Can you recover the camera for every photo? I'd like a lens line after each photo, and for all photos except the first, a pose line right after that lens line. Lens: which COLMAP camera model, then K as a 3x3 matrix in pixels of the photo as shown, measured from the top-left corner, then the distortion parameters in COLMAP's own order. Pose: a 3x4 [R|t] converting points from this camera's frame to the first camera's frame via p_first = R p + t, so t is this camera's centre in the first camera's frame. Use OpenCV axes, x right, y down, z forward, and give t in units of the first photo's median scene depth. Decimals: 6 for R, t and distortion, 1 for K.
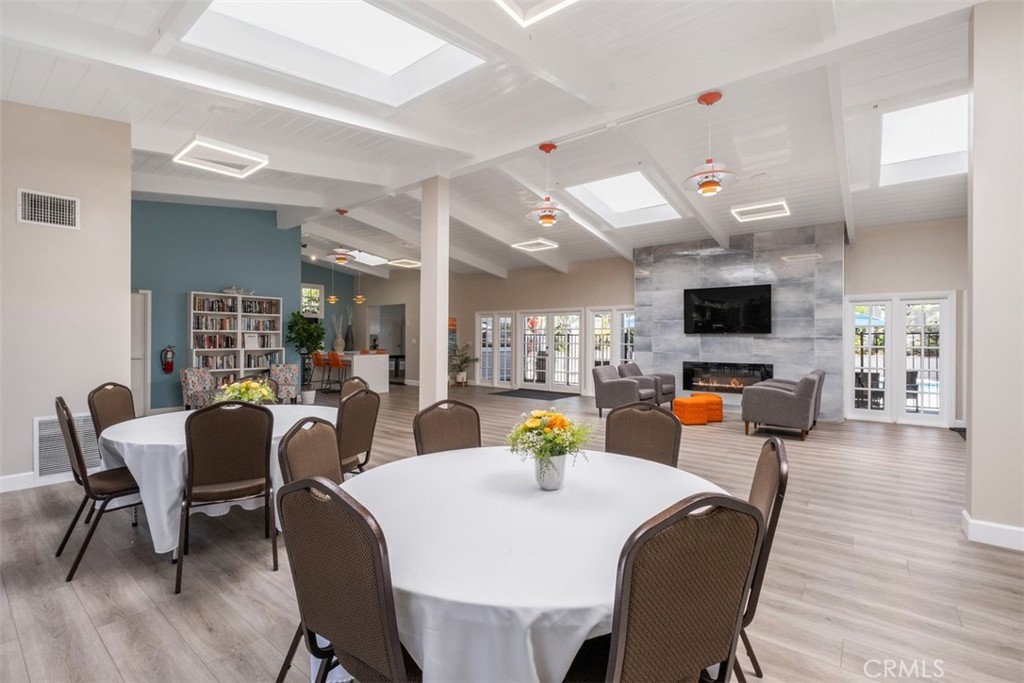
lens RADIAL K [[463.5, 0, 512.0], [0, 463.5, 341.5], [0, 0, 1]] dist [-0.000708, -0.000219]
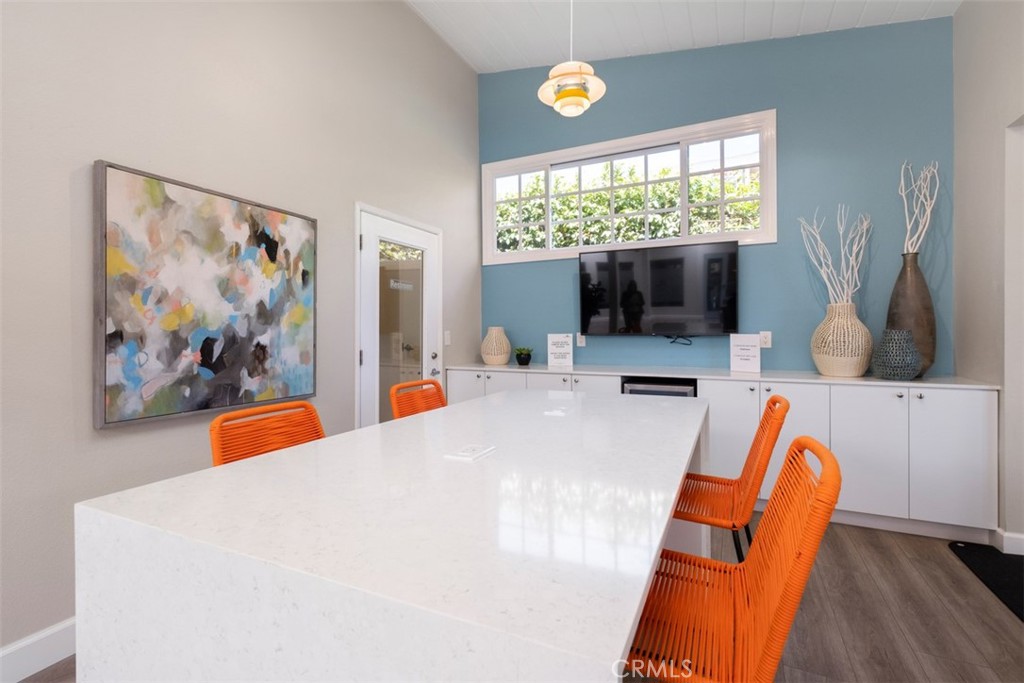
lens RADIAL K [[451.4, 0, 513.2], [0, 451.4, 331.2], [0, 0, 1]] dist [-0.000625, -0.000012]
pose [[0.215801, -0.001687, -0.976436, -0.321332], [0.005913, 0.999982, -0.000421, -0.001984], [0.976419, -0.005683, 0.215807, 1.321953]]
